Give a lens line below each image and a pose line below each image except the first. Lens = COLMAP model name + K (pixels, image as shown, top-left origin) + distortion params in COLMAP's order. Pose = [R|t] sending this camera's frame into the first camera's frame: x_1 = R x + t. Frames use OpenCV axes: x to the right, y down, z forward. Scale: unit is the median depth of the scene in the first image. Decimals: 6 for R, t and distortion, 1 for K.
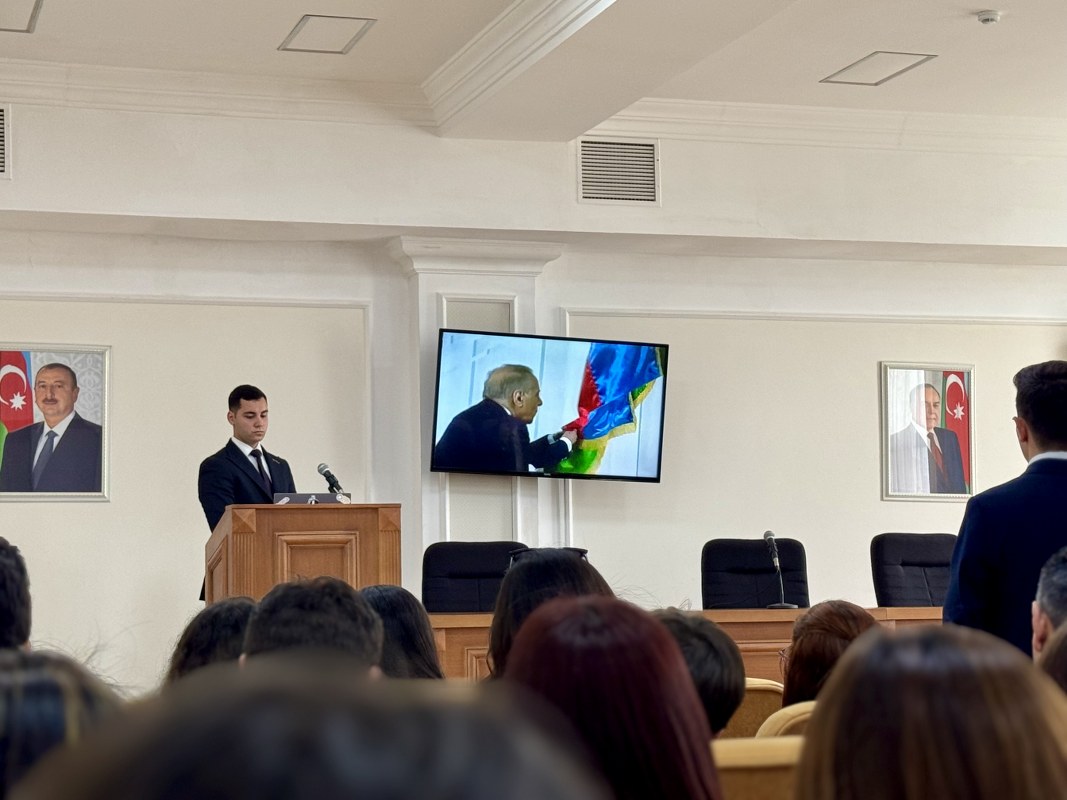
lens RADIAL K [[2206.1, 0, 533.5], [0, 2206.1, 400.0], [0, 0, 1]] dist [0.066136, 0.118146]
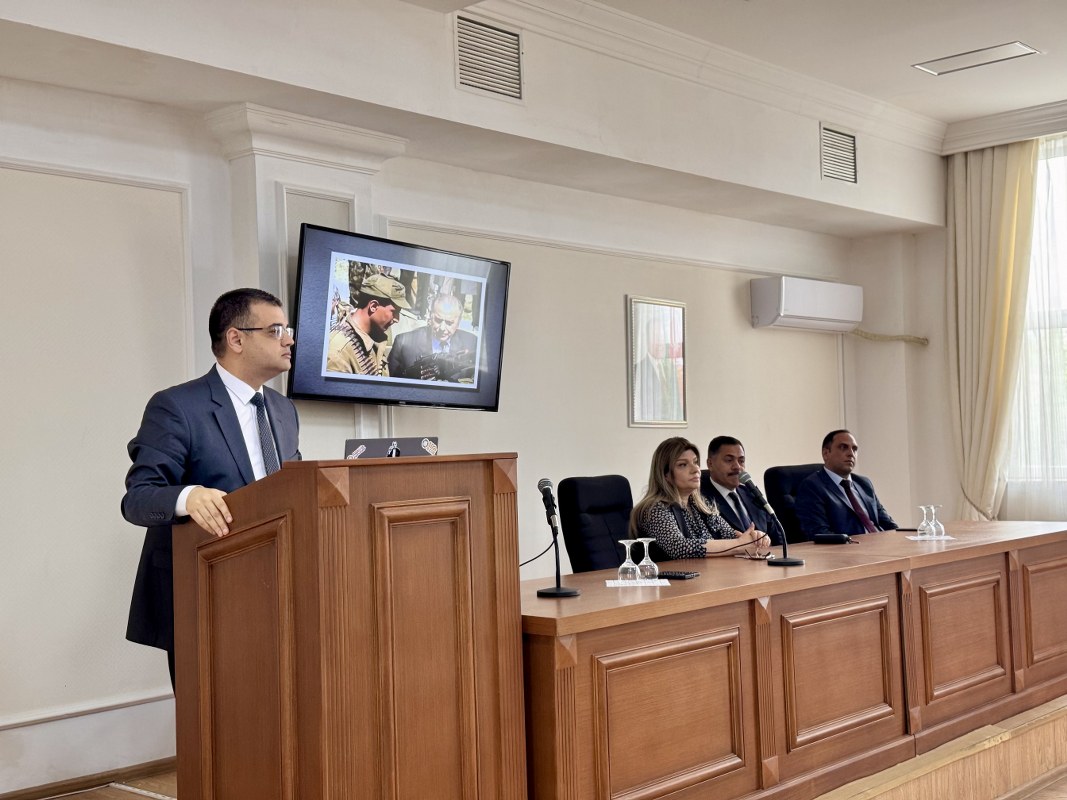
lens RADIAL K [[1313.0, 0, 533.5], [0, 1313.0, 400.0], [0, 0, 1]] dist [0.131537, -0.021200]
pose [[0.867917, 0.006705, 0.496664, -0.204797], [-0.026559, 0.999105, 0.032924, 0.014099], [-0.495999, -0.041766, 0.867318, 0.521038]]
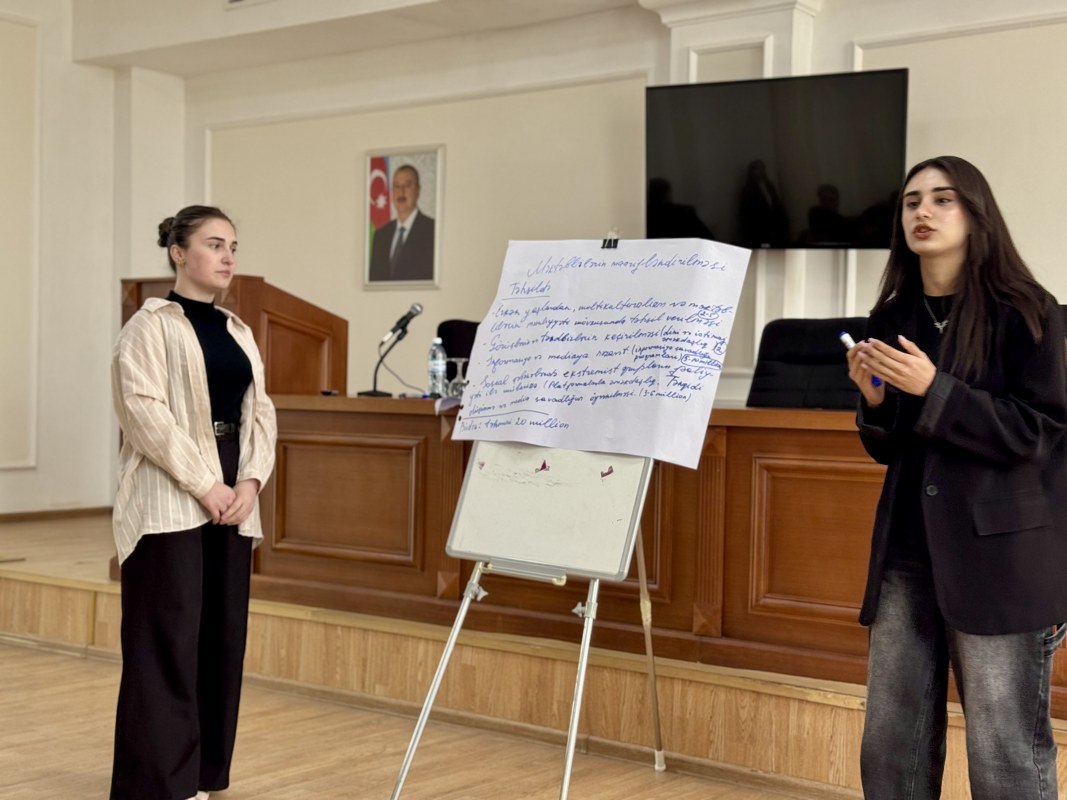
lens RADIAL K [[1539.0, 0, 533.5], [0, 1539.0, 400.0], [0, 0, 1]] dist [0.124864, -0.014888]
pose [[0.562023, 0.031913, -0.826506, 0.443970], [0.037617, 0.997235, 0.064084, 0.051489], [0.826266, -0.067107, 0.559269, 0.589204]]
